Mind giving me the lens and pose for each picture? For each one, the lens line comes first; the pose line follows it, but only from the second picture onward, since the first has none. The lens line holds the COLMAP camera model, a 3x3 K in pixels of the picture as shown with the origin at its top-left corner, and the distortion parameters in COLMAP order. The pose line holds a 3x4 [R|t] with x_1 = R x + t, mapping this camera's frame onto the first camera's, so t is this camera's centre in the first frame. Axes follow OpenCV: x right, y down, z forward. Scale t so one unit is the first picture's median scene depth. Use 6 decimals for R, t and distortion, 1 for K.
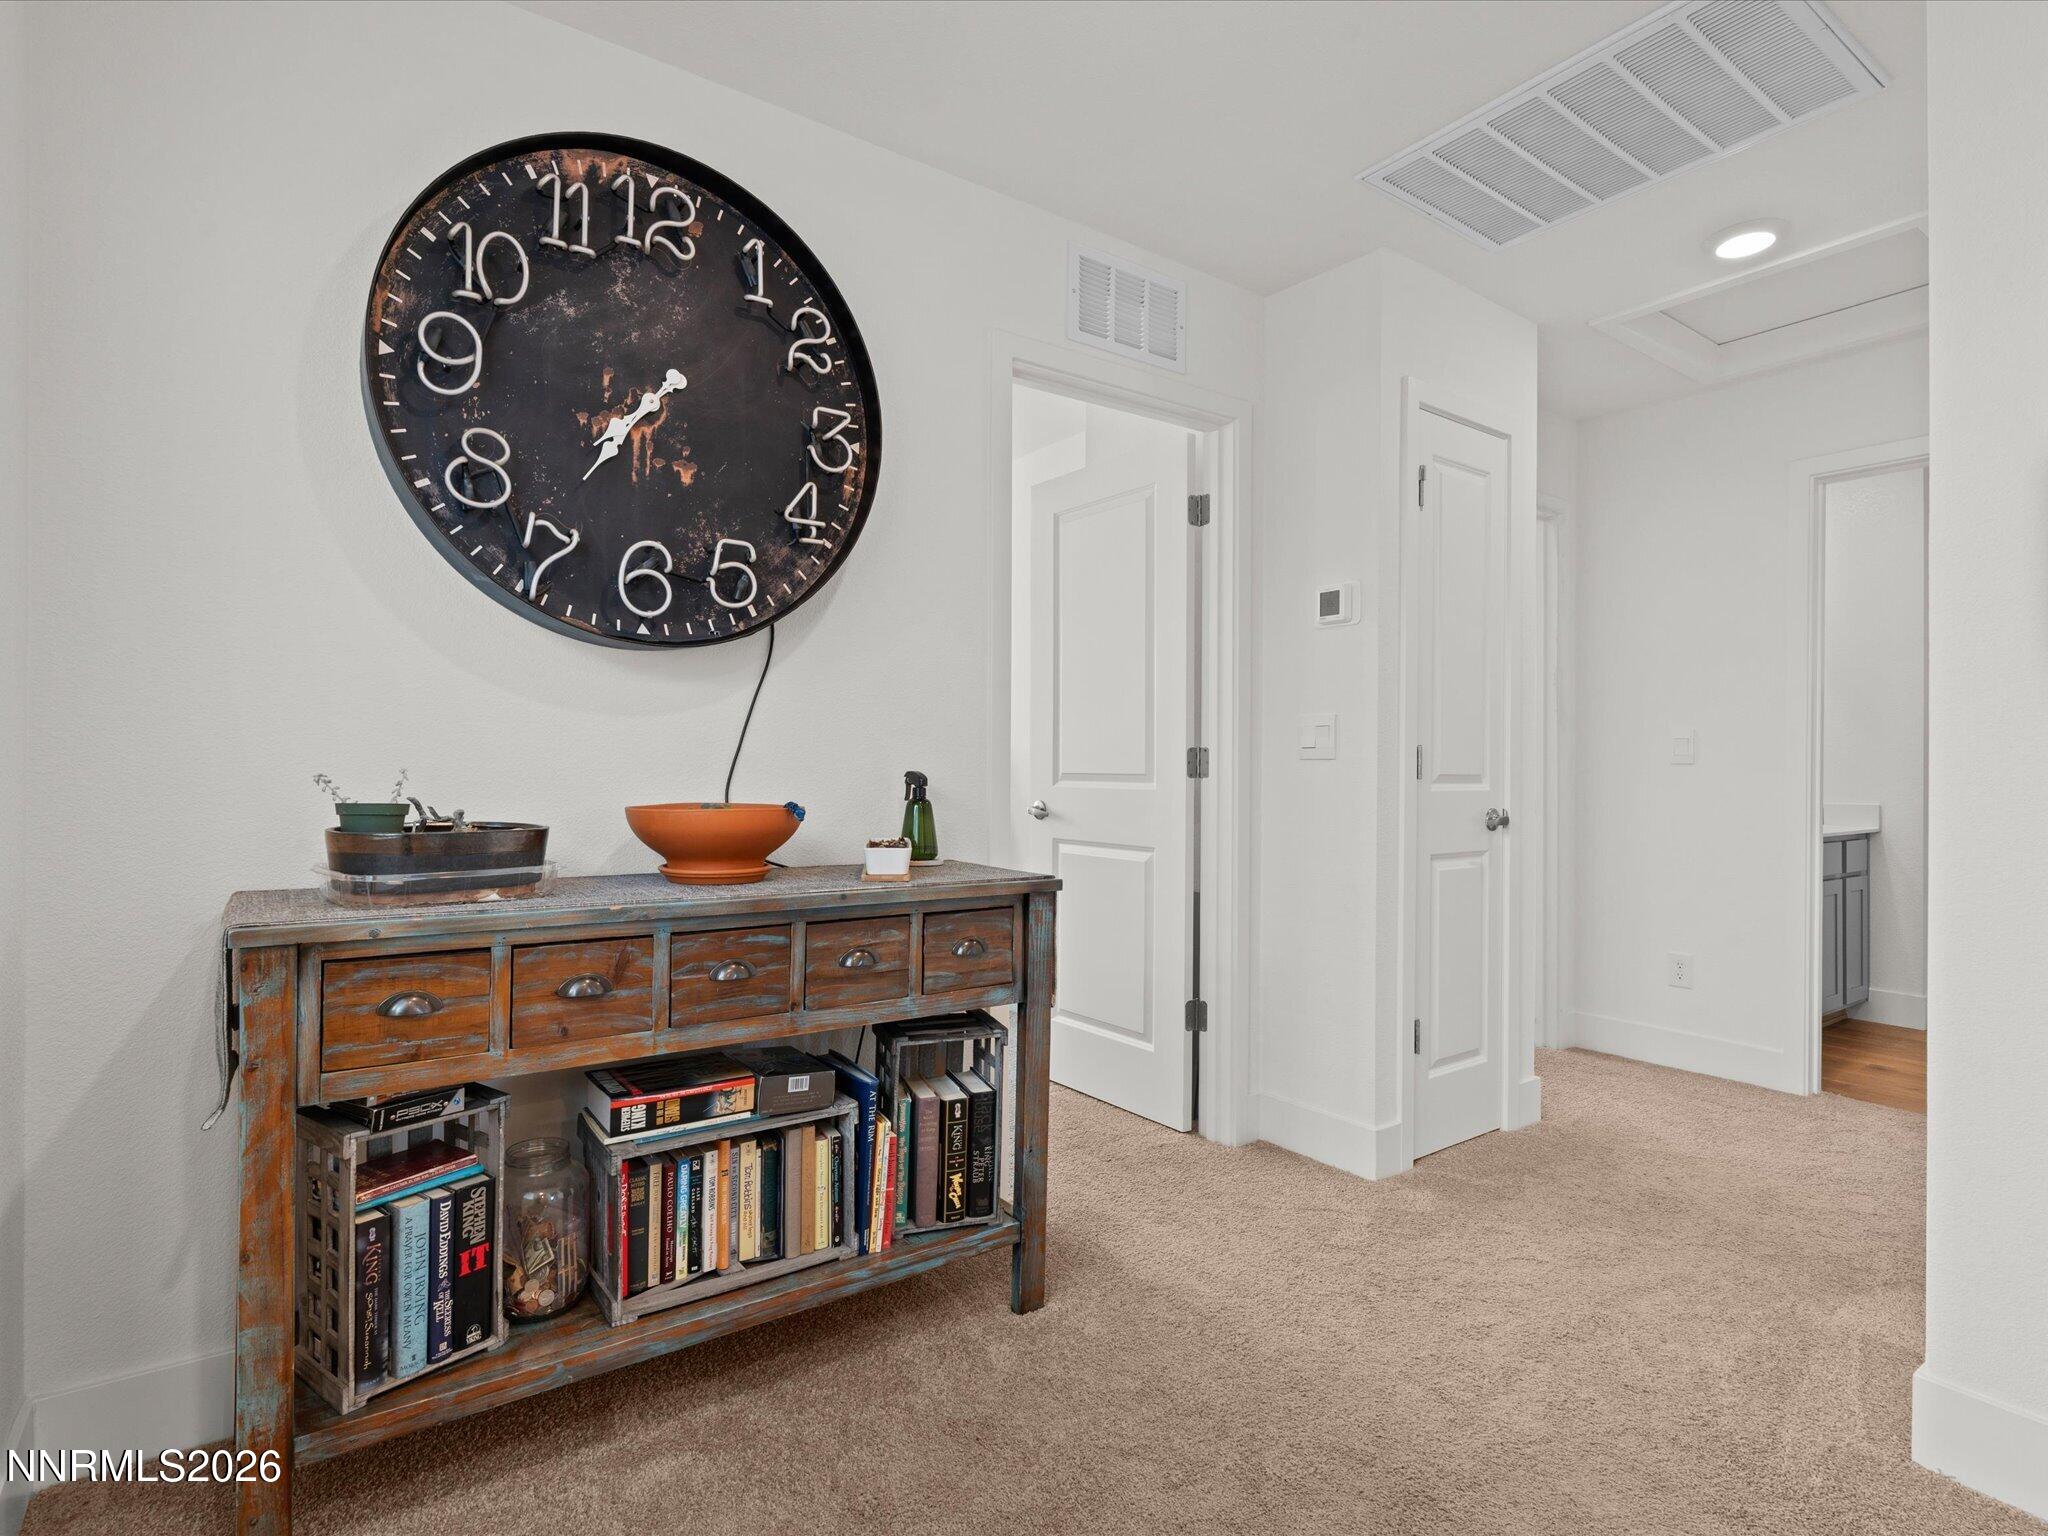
lens RADIAL K [[1041.9, 0, 1017.8], [0, 1041.9, 775.2], [0, 0, 1]] dist [-0.000783, -0.000021]
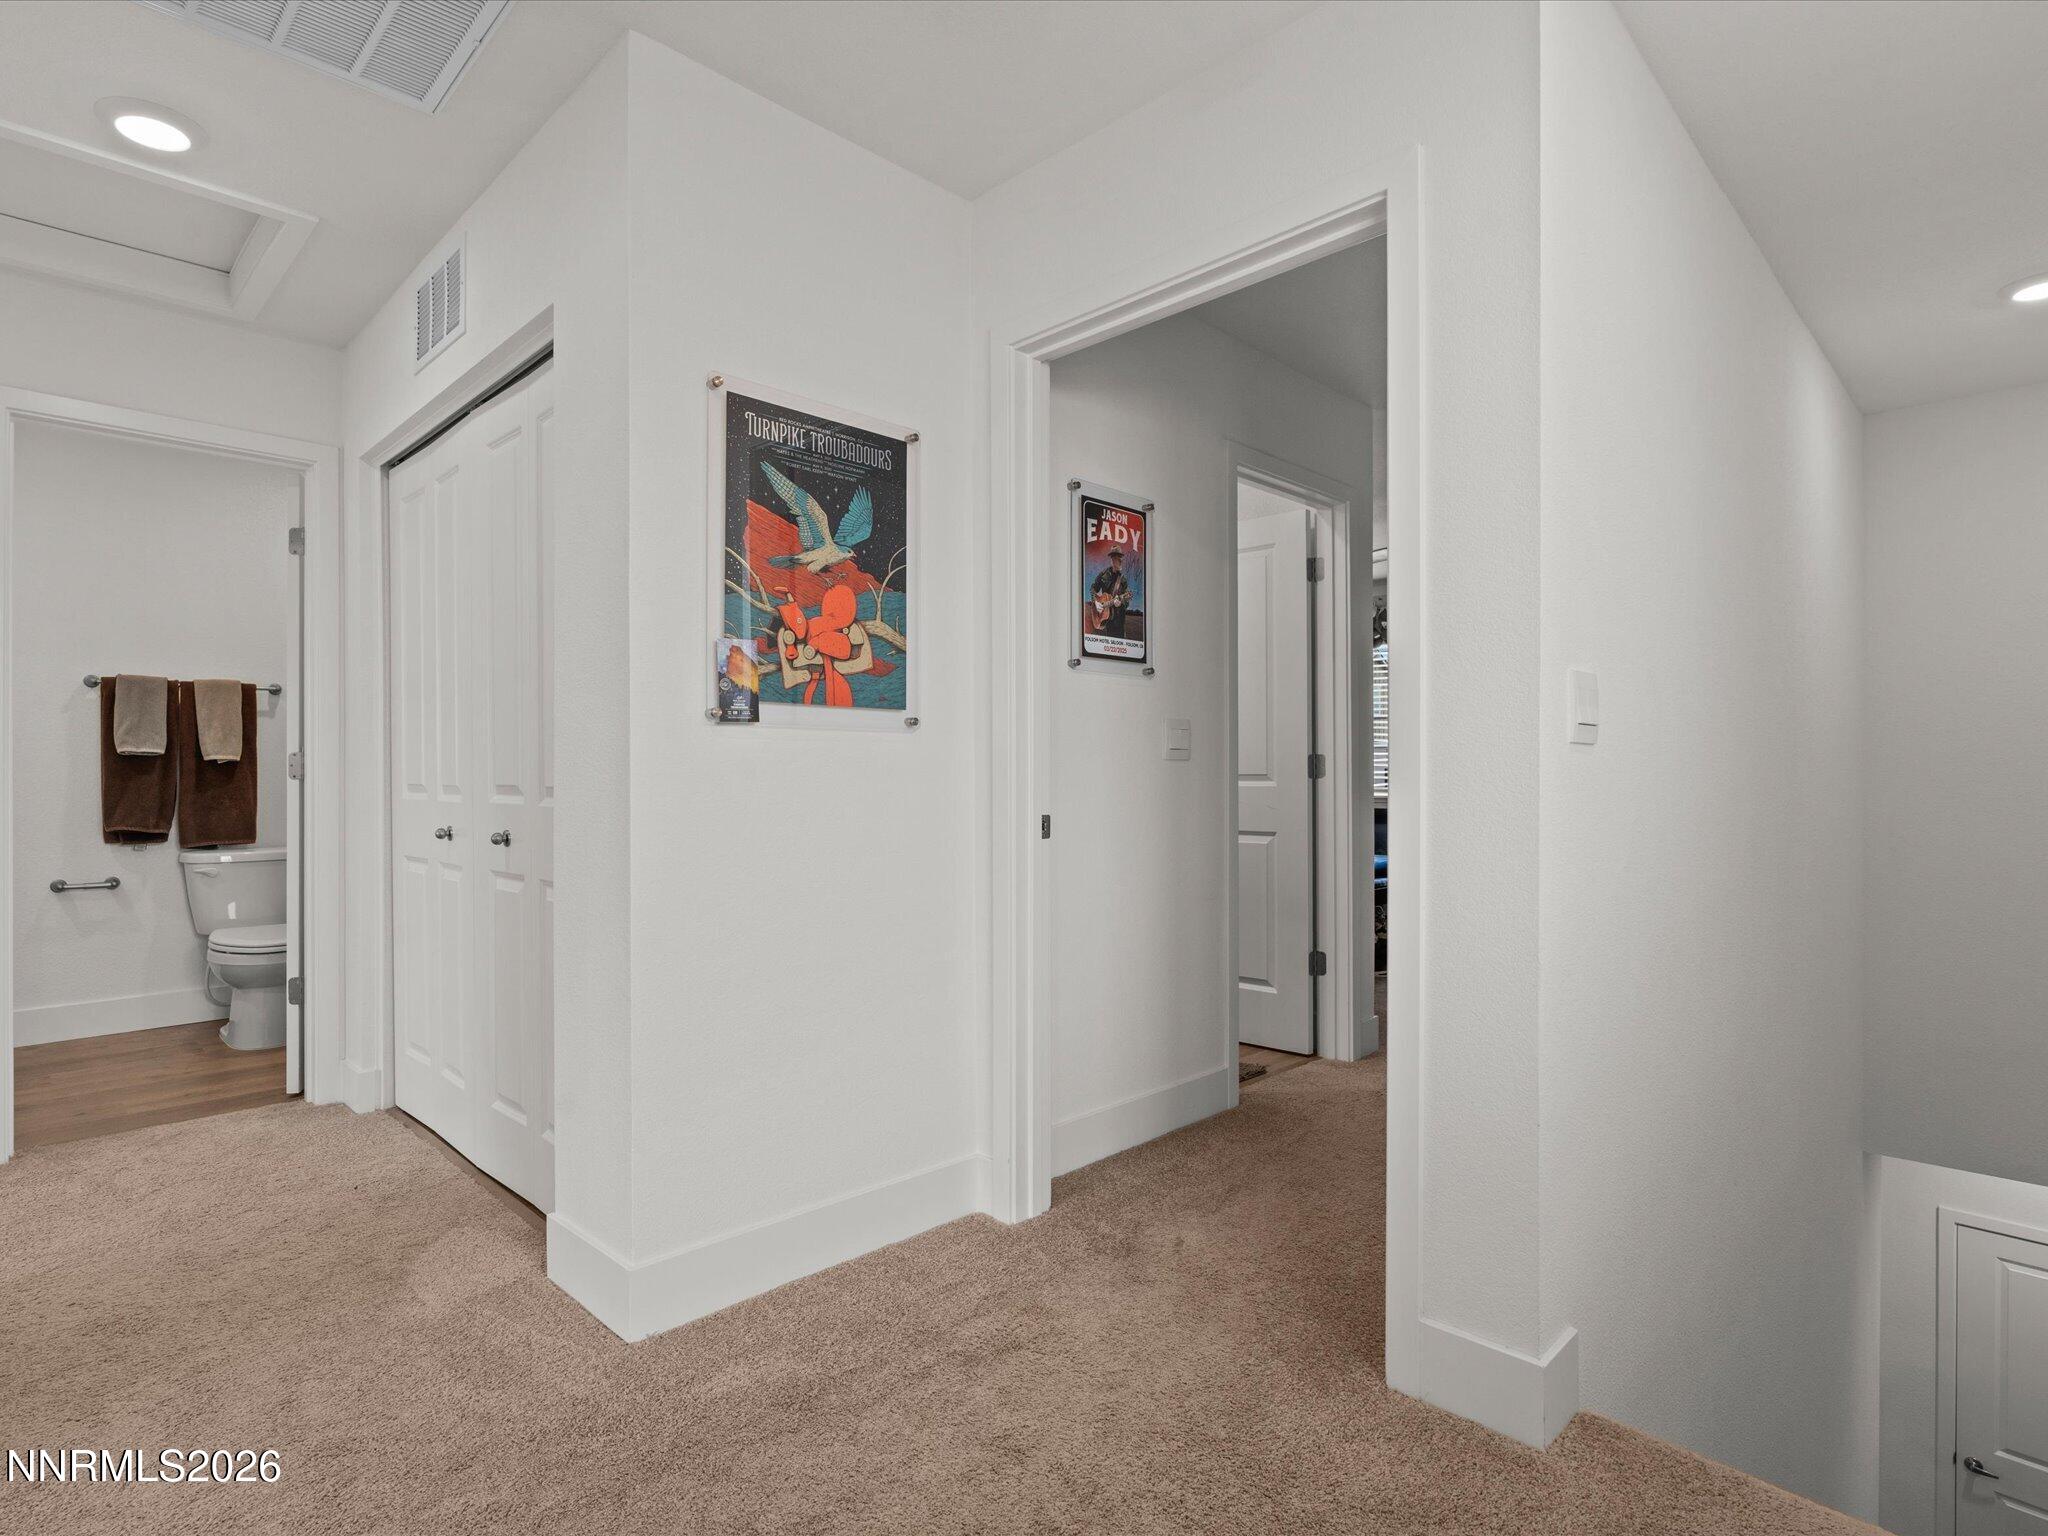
lens RADIAL K [[1041.9, 0, 1017.8], [0, 1041.9, 775.2], [0, 0, 1]] dist [-0.000783, -0.000021]
pose [[-0.167918, -0.006984, 0.985776, -0.284124], [0.000856, 0.999973, 0.007231, -0.002712], [-0.985801, 0.002058, -0.167907, 0.546378]]
